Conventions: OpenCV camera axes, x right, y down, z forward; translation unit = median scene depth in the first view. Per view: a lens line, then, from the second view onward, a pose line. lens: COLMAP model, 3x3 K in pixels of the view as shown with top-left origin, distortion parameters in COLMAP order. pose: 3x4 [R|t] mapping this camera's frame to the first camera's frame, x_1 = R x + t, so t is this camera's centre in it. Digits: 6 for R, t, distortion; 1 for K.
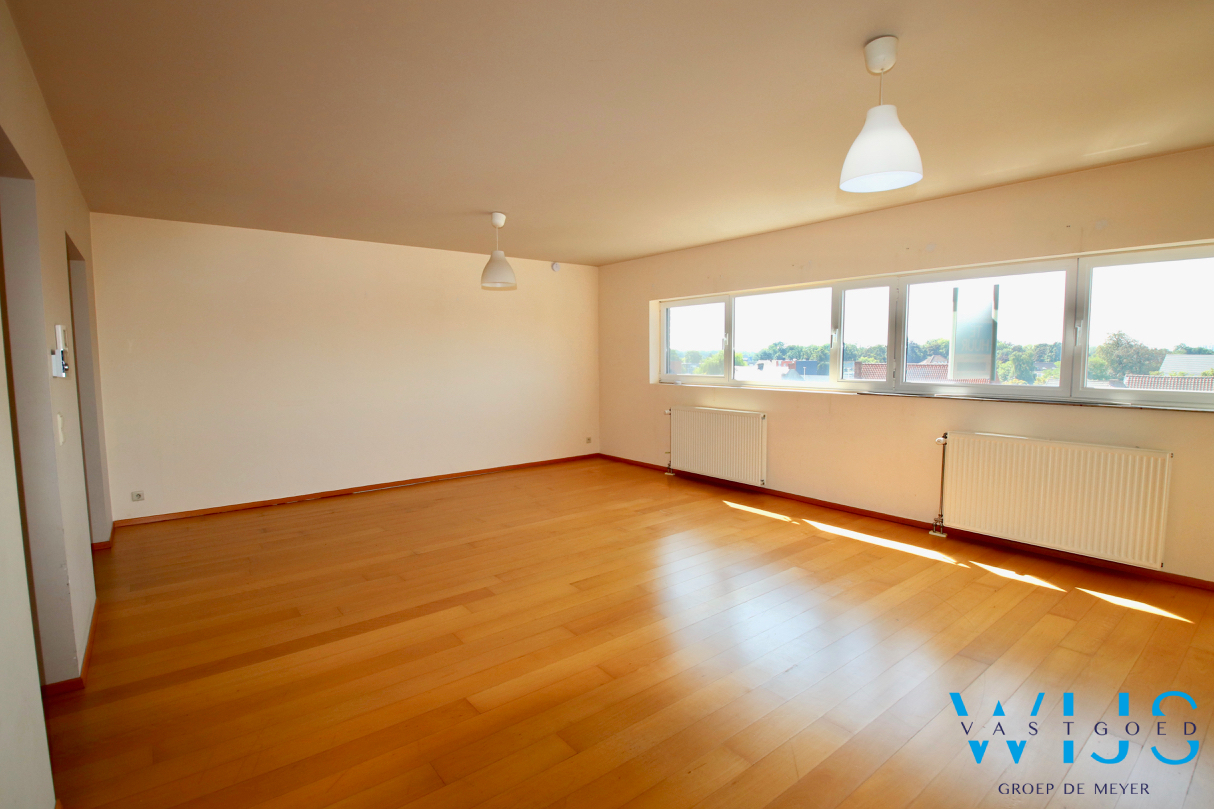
lens RADIAL K [[573.3, 0, 607.0], [0, 573.3, 404.5], [0, 0, 1]] dist [0.023130, -0.035883]
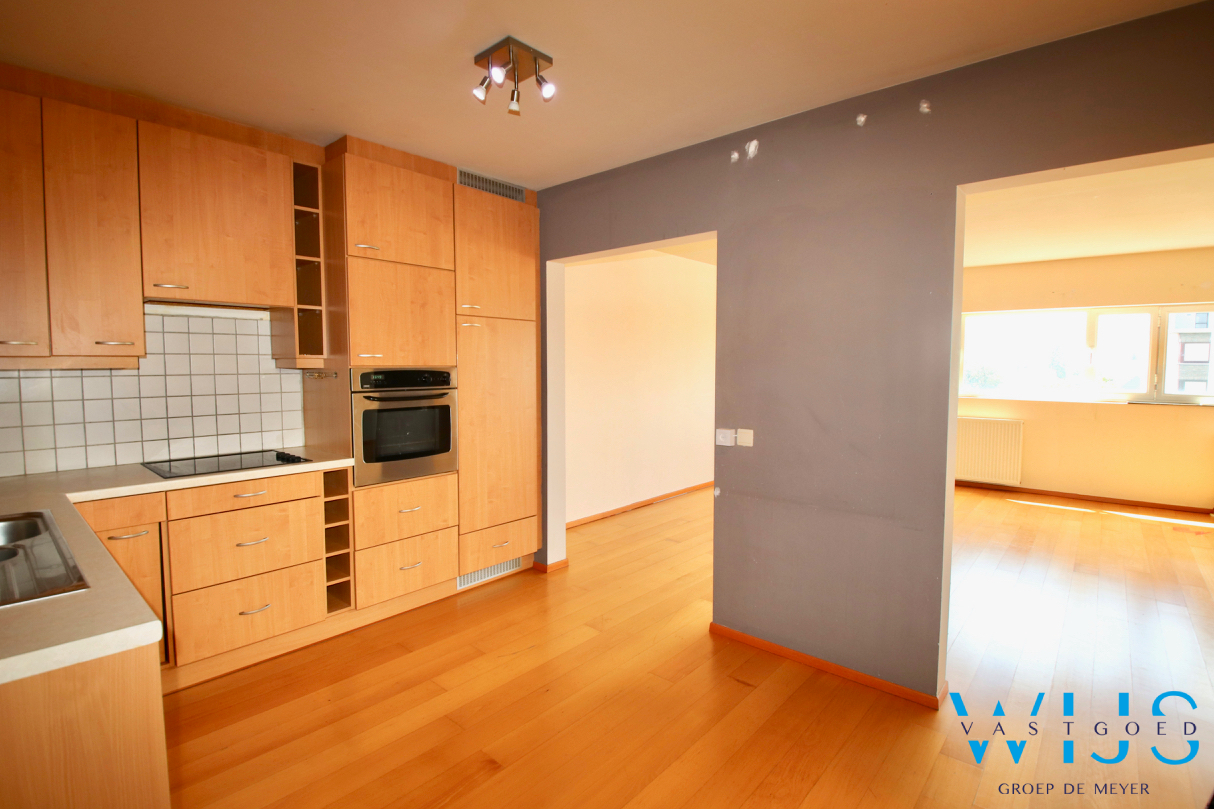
lens RADIAL K [[561.0, 0, 607.0], [0, 561.0, 404.5], [0, 0, 1]] dist [-0.000169, -0.033049]
pose [[0.984171, -0.003271, 0.177194, -0.894339], [0.006858, 0.999784, -0.019635, 0.002869], [-0.177091, 0.020539, 0.983980, 0.060461]]
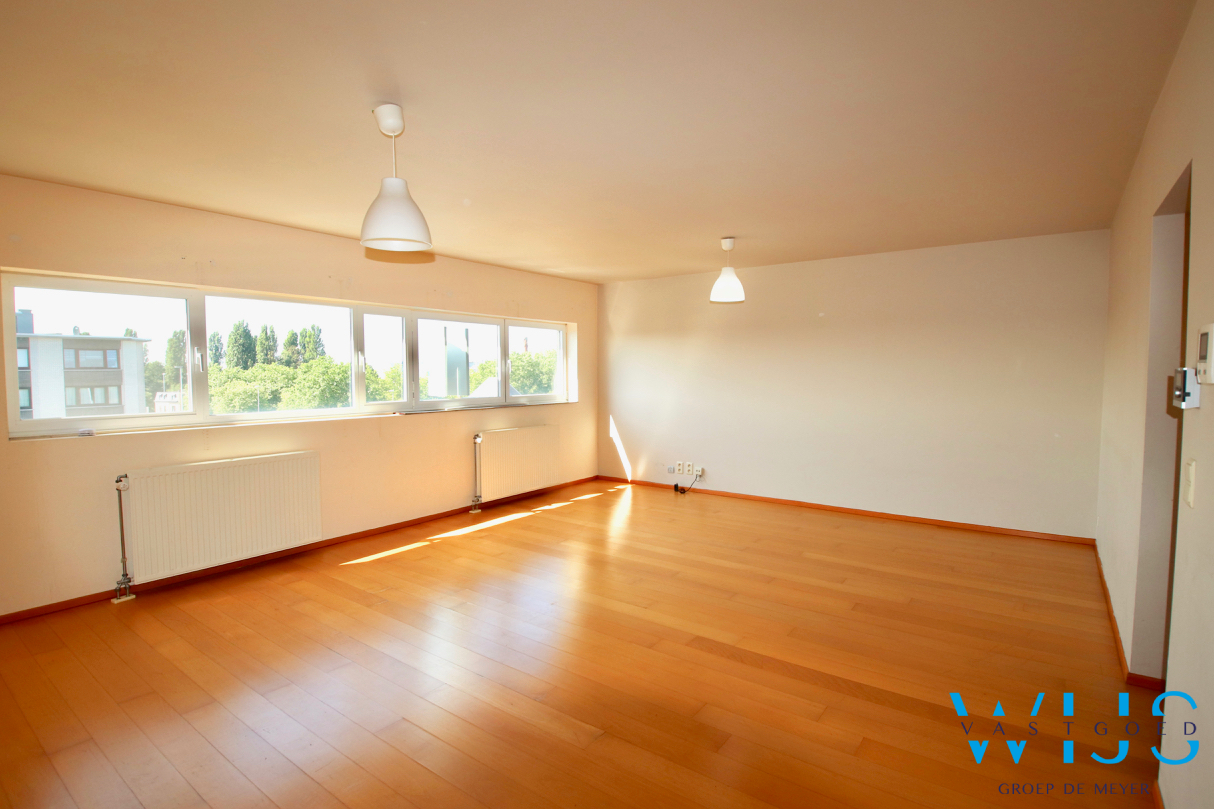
lens RADIAL K [[573.3, 0, 607.0], [0, 573.3, 404.5], [0, 0, 1]] dist [0.023130, -0.035883]
pose [[-0.251468, -0.046277, 0.966759, -0.759015], [0.090393, 0.993368, 0.071064, -0.085680], [-0.963635, 0.105259, -0.245617, 0.978112]]
